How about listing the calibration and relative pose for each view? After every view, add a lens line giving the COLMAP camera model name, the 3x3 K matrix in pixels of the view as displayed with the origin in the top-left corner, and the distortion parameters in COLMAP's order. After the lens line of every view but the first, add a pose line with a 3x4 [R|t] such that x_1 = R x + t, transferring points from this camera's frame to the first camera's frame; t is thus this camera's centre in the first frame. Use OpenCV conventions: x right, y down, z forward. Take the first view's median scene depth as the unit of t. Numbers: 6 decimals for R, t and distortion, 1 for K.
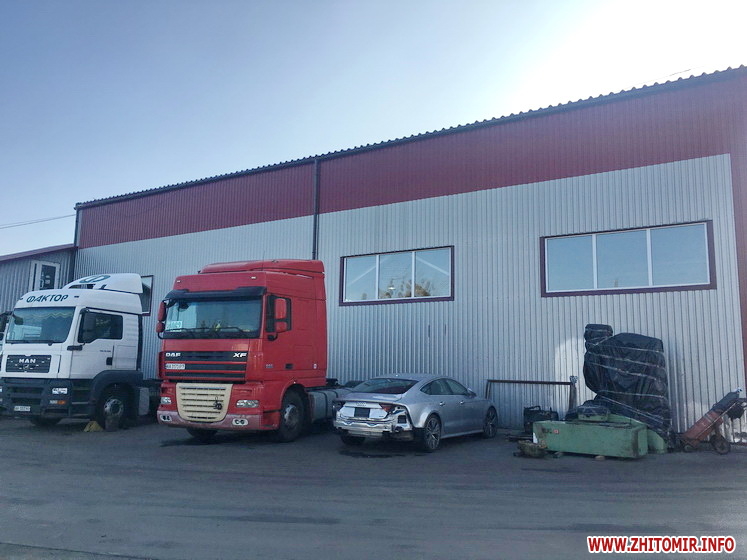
lens RADIAL K [[629.5, 0, 370.2], [0, 629.5, 275.8], [0, 0, 1]] dist [0.077608, -0.097819]
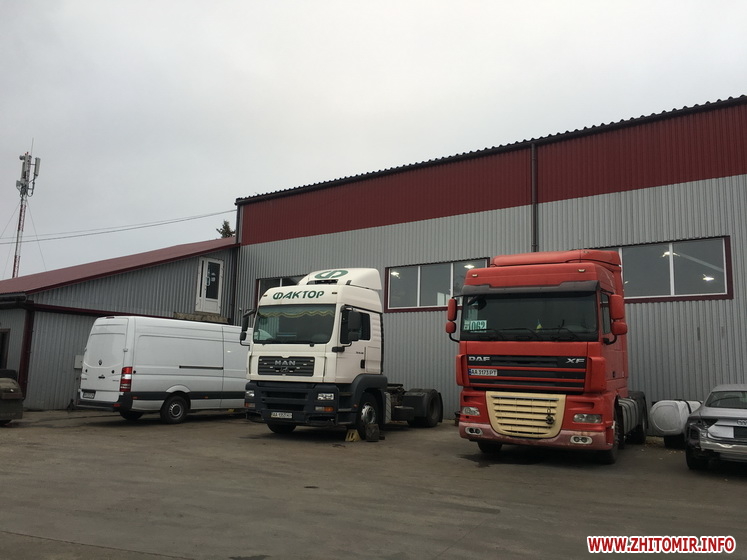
lens RADIAL K [[629.5, 0, 370.2], [0, 629.5, 275.8], [0, 0, 1]] dist [0.077608, -0.097819]
pose [[0.997422, -0.000539, -0.071751, -0.352656], [0.000401, 0.999998, -0.001935, 0.010075], [0.071752, 0.001902, 0.997421, 0.105112]]
